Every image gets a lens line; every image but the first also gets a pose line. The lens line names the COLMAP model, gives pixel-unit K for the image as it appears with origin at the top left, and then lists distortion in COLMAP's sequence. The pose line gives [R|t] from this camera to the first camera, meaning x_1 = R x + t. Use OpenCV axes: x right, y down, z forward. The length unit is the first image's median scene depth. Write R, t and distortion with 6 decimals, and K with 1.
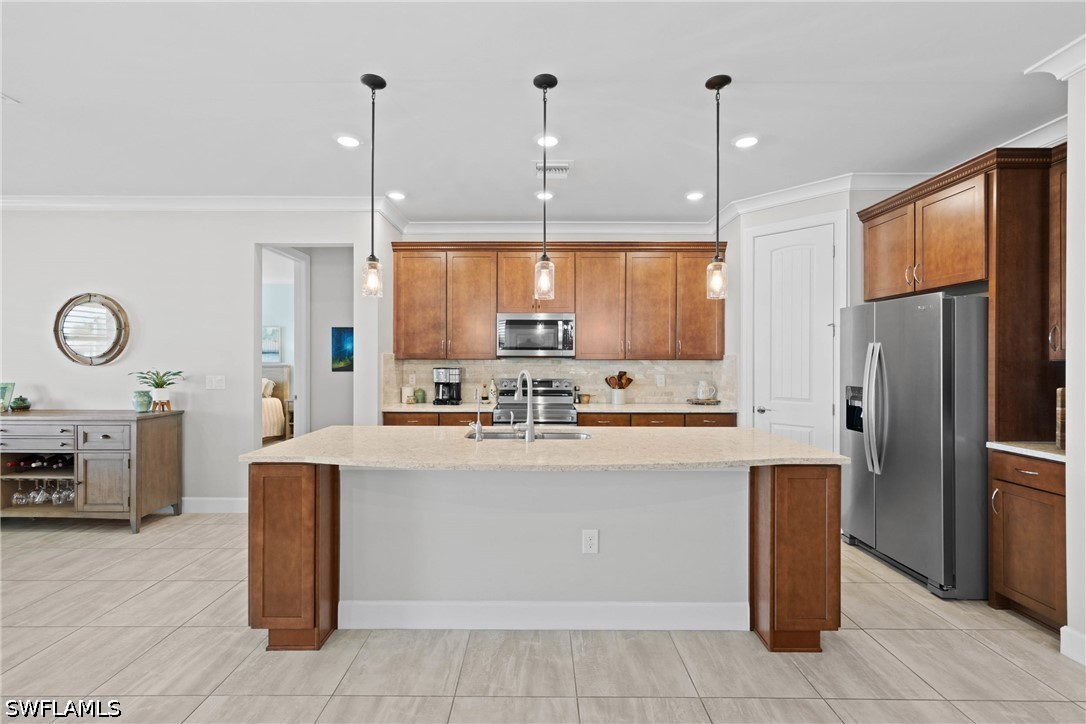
lens RADIAL K [[468.4, 0, 536.3], [0, 468.4, 362.4], [0, 0, 1]] dist [0.003079, 0.000278]
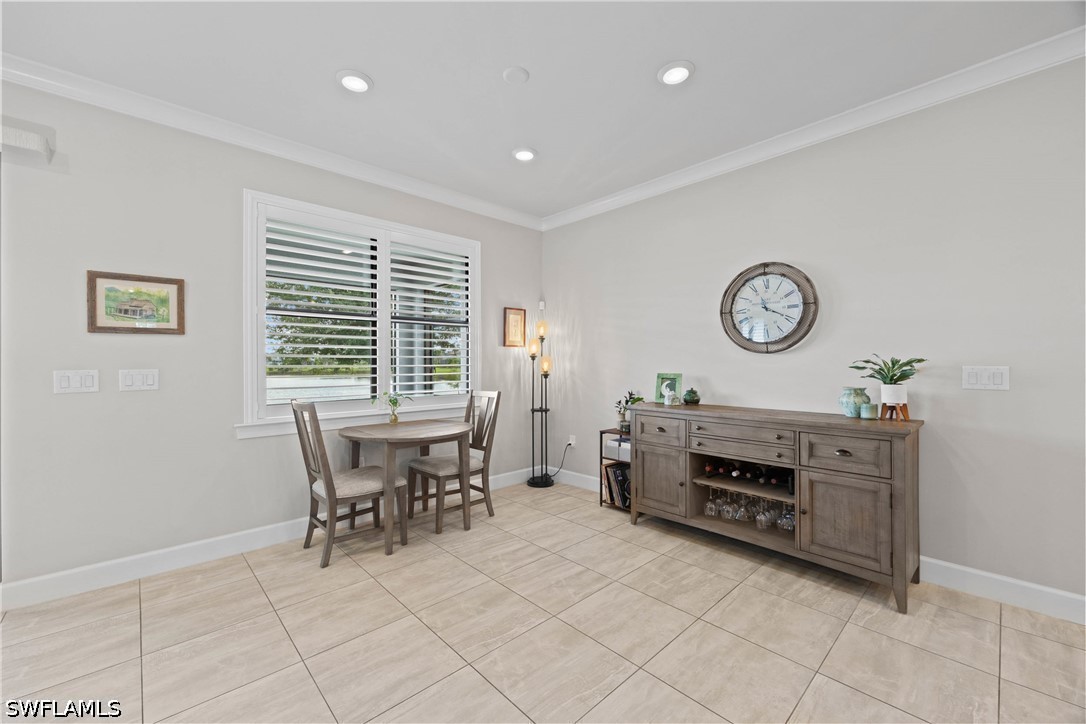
lens RADIAL K [[433.0, 0, 536.4], [0, 433.0, 363.7], [0, 0, 1]] dist [-0.002920, 0.001126]
pose [[0.682754, -0.004360, -0.730635, -0.699505], [0.001152, 0.999987, -0.004891, 0.028093], [0.730647, 0.002498, 0.682751, 0.220890]]
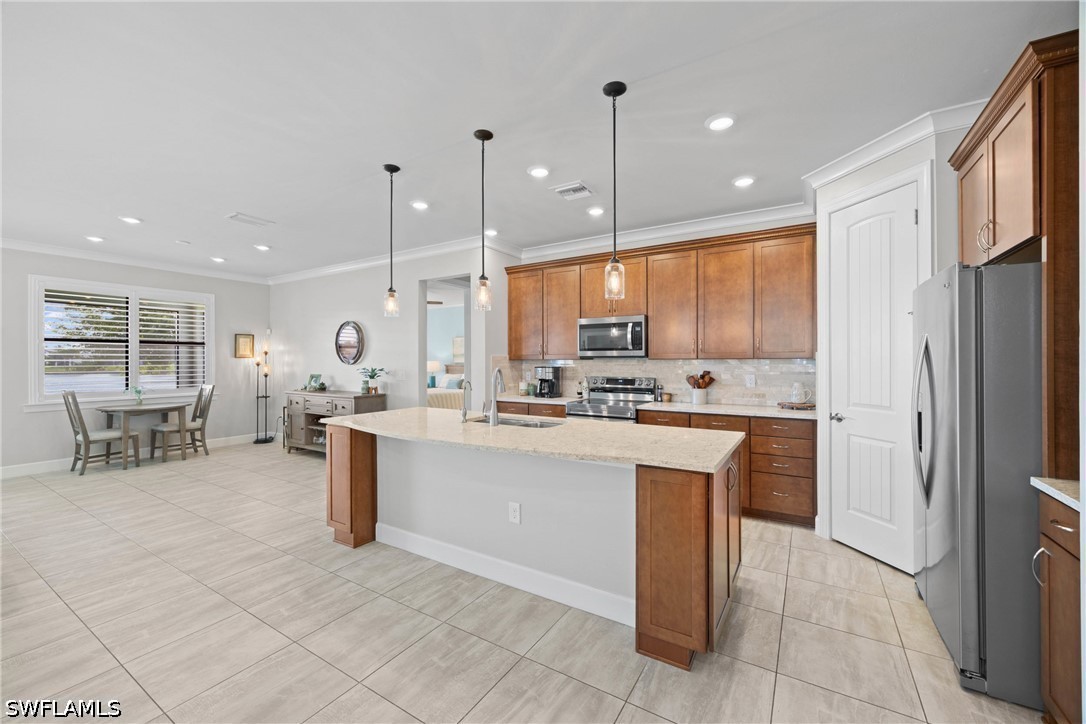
lens RADIAL K [[433.0, 0, 542.7], [0, 433.0, 361.0], [0, 0, 1]] dist [-0.002920, 0.001126]
pose [[0.850131, -0.003914, -0.526556, 0.449181], [0.001567, 0.999987, -0.004904, 0.002698], [0.526568, 0.003343, 0.850126, 0.064027]]
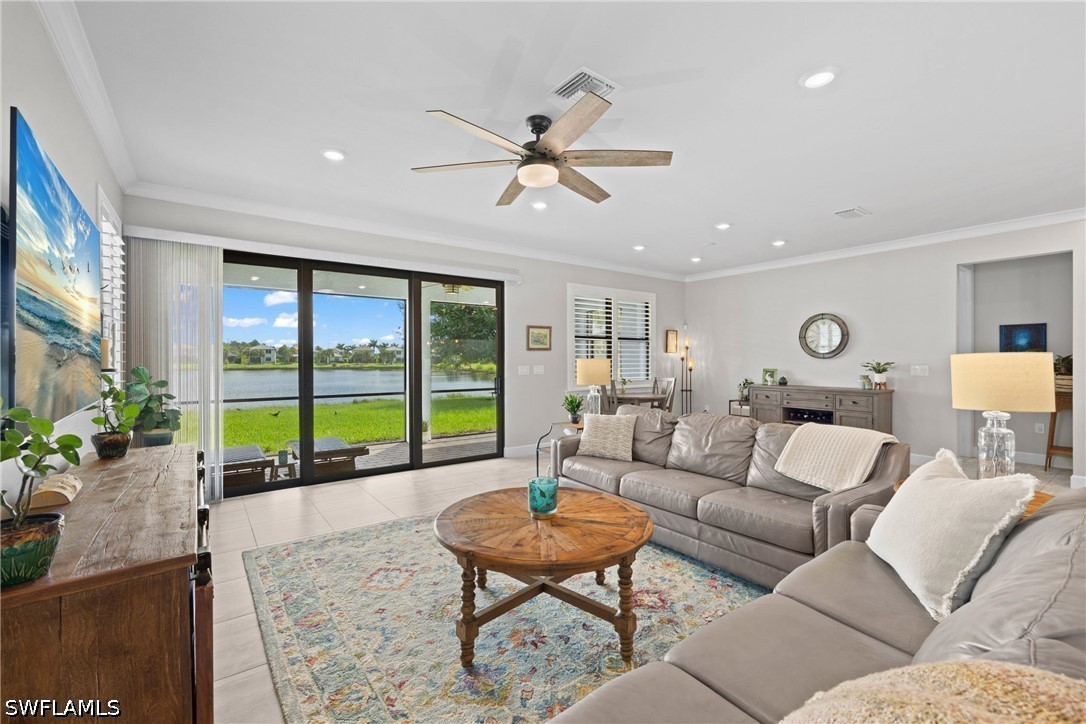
lens RADIAL K [[468.4, 0, 538.5], [0, 468.4, 361.1], [0, 0, 1]] dist [0.003079, 0.000278]
pose [[0.591051, -0.000381, -0.806634, -0.246094], [-0.001739, 0.999997, -0.001746, 0.020194], [0.806632, 0.002435, 0.591049, -0.734754]]
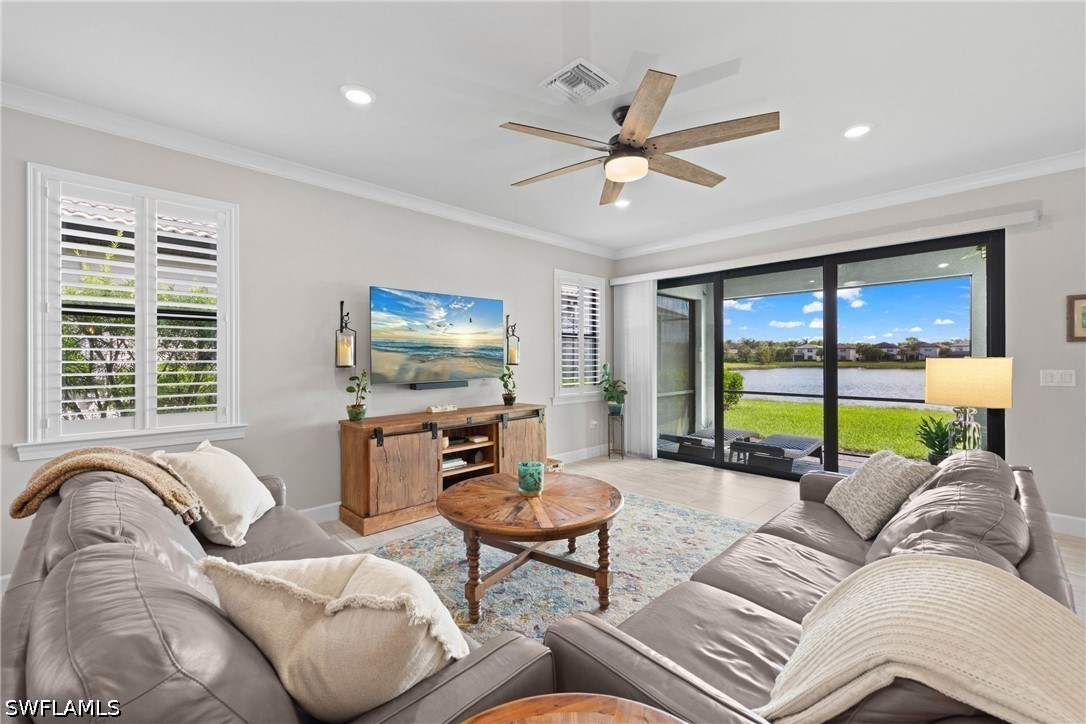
lens RADIAL K [[445.1, 0, 542.8], [0, 445.1, 359.5], [0, 0, 1]] dist [0.013152, 0.000263]
pose [[-0.714047, 0.000568, -0.700098, -0.274257], [-0.003650, 0.999983, 0.004534, 0.013974], [0.700089, 0.005793, -0.714032, 0.095943]]
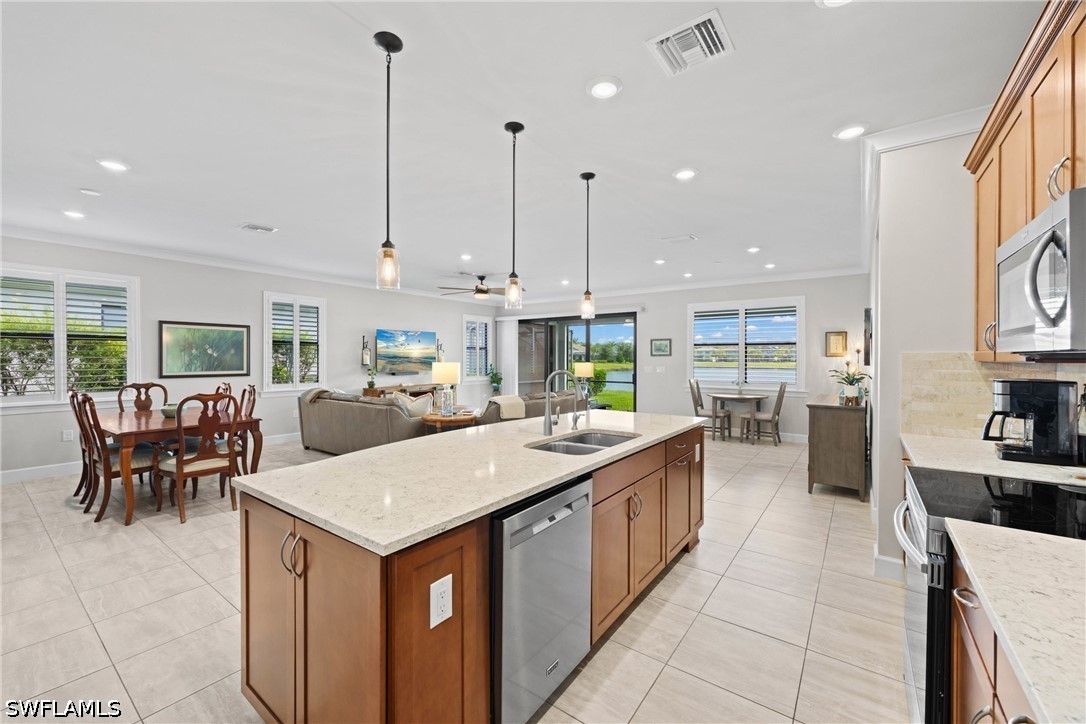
lens RADIAL K [[433.0, 0, 537.2], [0, 433.0, 362.8], [0, 0, 1]] dist [-0.002920, 0.001126]
pose [[-0.599004, 0.004501, -0.800734, 0.517517], [-0.008946, 0.999884, 0.012313, -0.006973], [0.800696, 0.014539, -0.598894, 1.017954]]
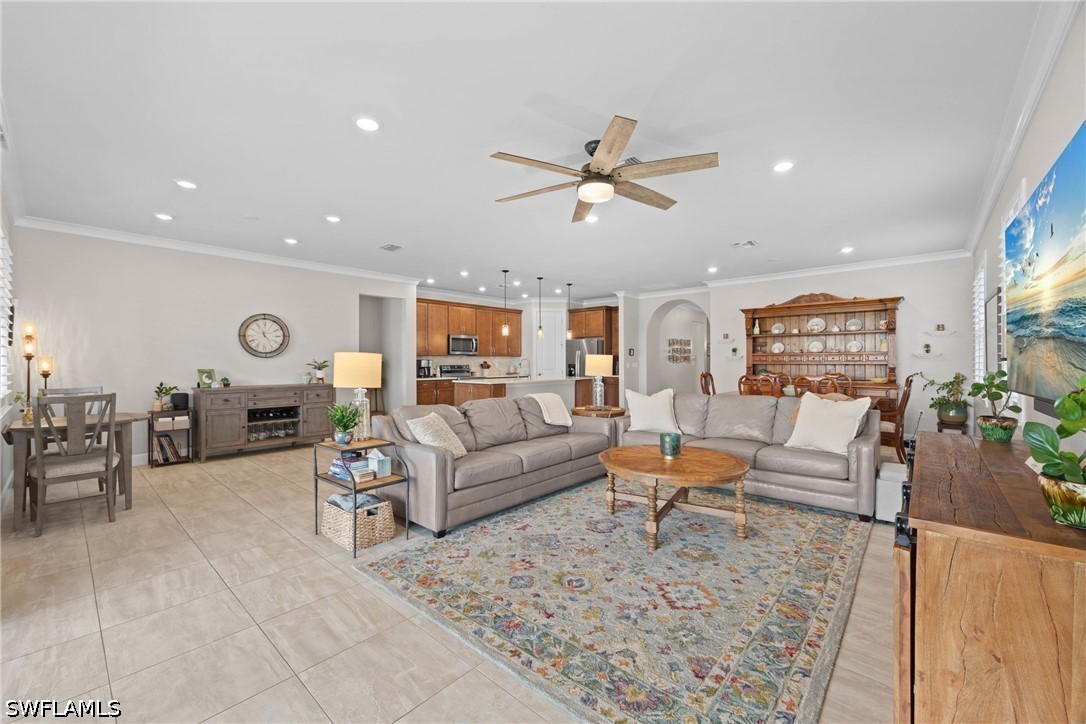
lens RADIAL K [[433.0, 0, 543.8], [0, 433.0, 362.1], [0, 0, 1]] dist [-0.002920, 0.001126]
pose [[0.658233, -0.005554, 0.752793, -1.487355], [0.008989, 0.999959, -0.000483, 0.031599], [-0.752760, 0.007084, 0.658257, -0.739322]]
